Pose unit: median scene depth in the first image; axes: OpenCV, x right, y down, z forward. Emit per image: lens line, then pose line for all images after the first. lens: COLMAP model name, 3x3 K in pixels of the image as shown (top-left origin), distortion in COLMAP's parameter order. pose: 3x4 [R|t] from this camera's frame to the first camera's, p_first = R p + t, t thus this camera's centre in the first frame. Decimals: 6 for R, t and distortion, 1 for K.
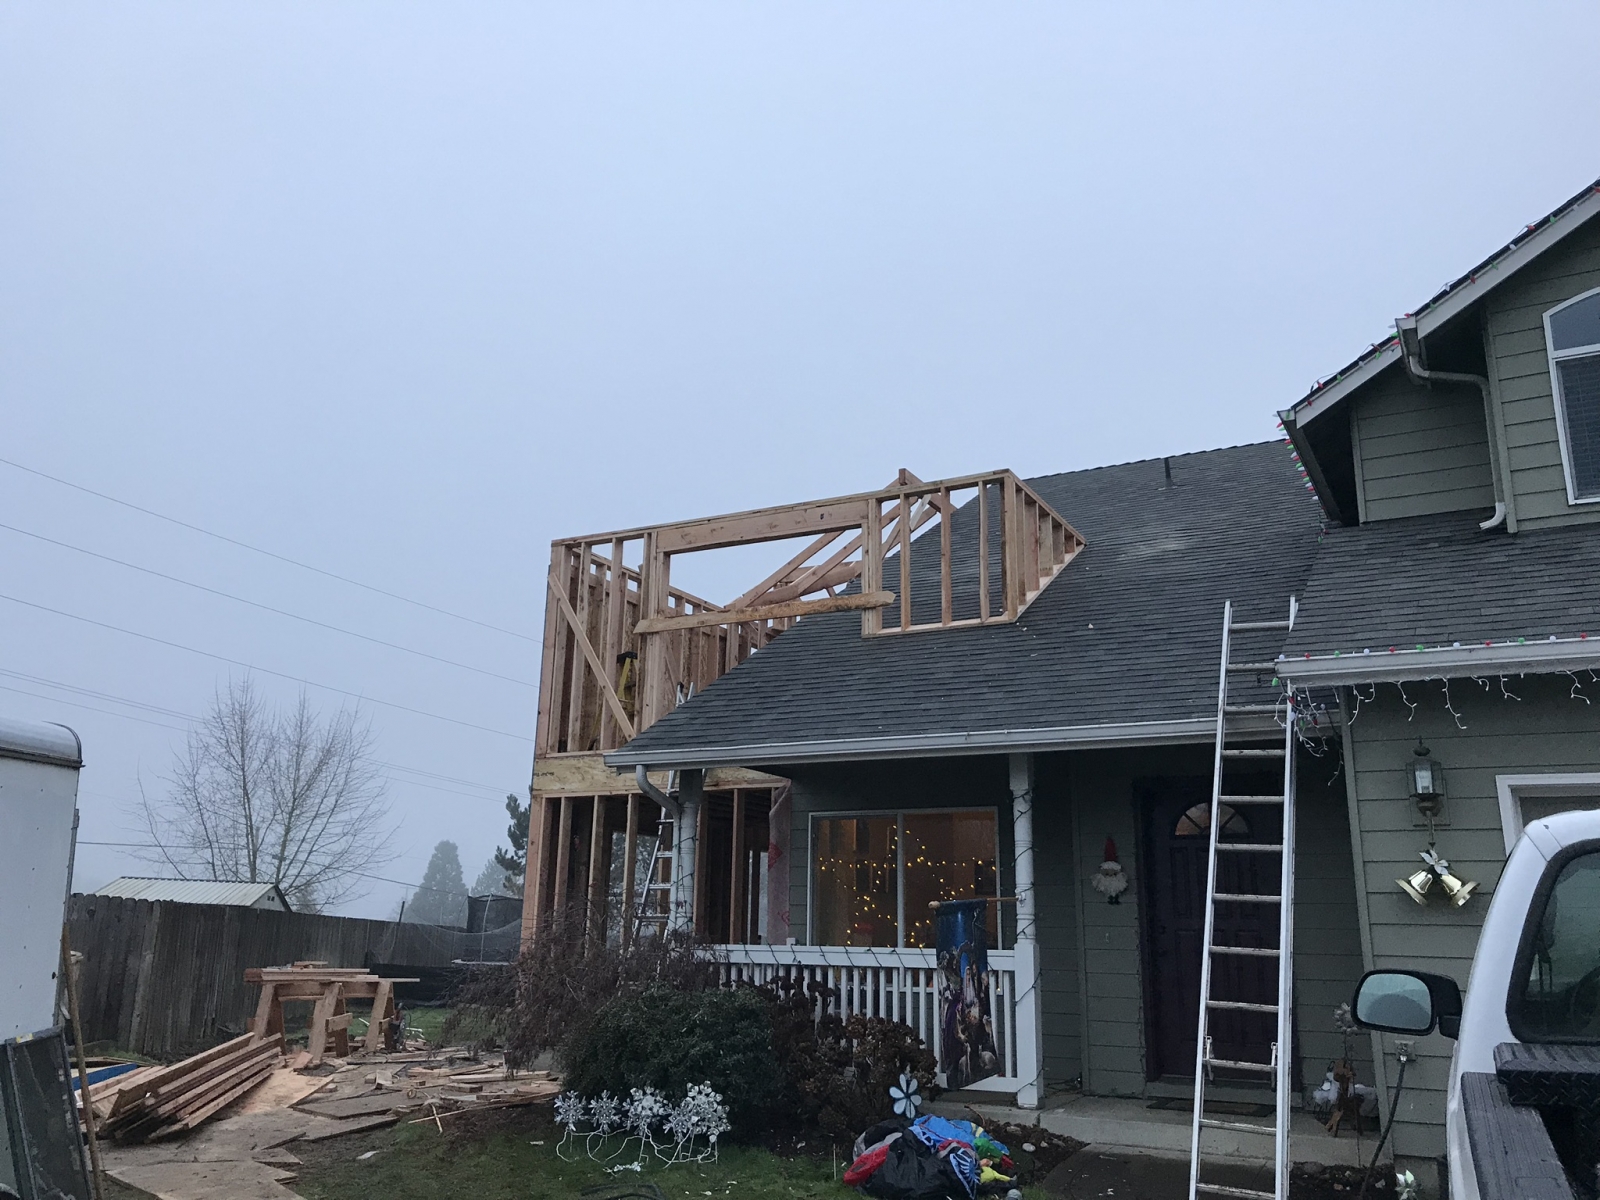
lens RADIAL K [[1311.6, 0, 803.0], [0, 1311.6, 594.3], [0, 0, 1]] dist [0.013663, 0.003420]
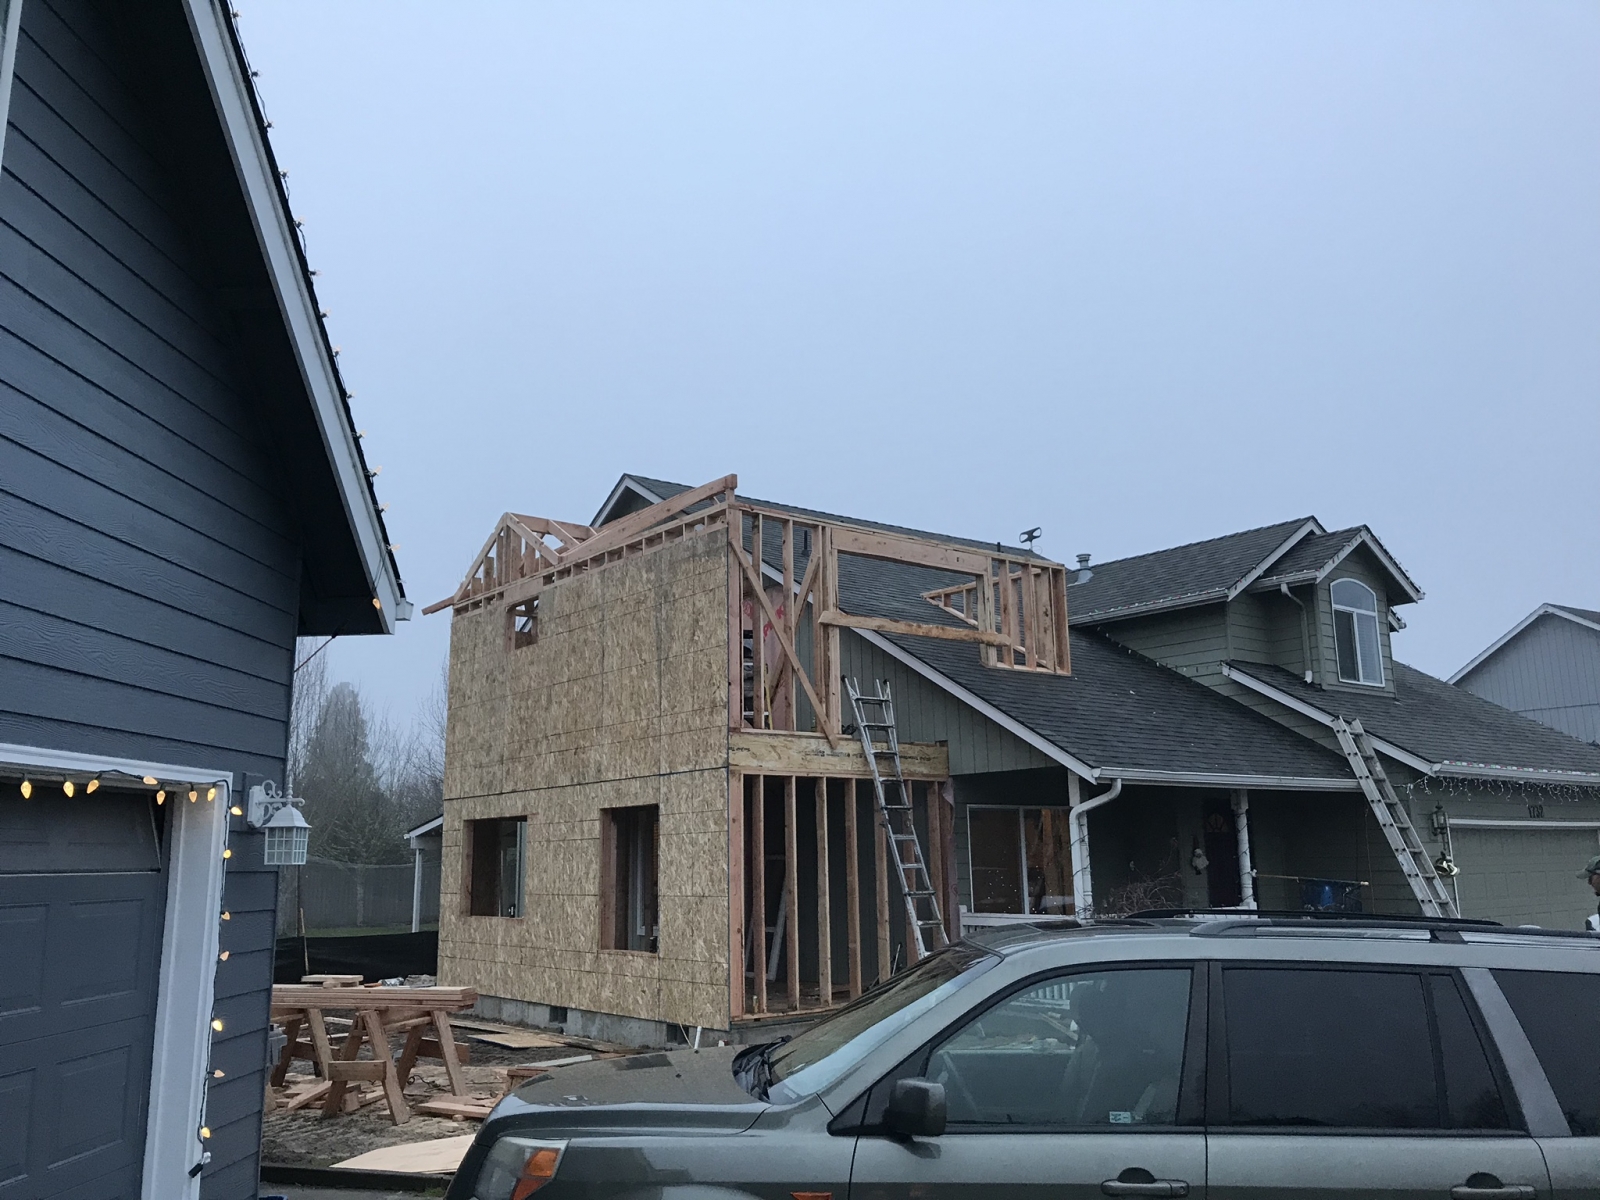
lens RADIAL K [[1311.6, 0, 803.0], [0, 1311.6, 594.3], [0, 0, 1]] dist [0.013663, 0.003420]
pose [[0.397867, 0.163434, 0.902769, -1.076923], [-0.211402, 0.973857, -0.083135, 0.097914], [-0.892755, -0.157770, 0.422016, 0.578777]]
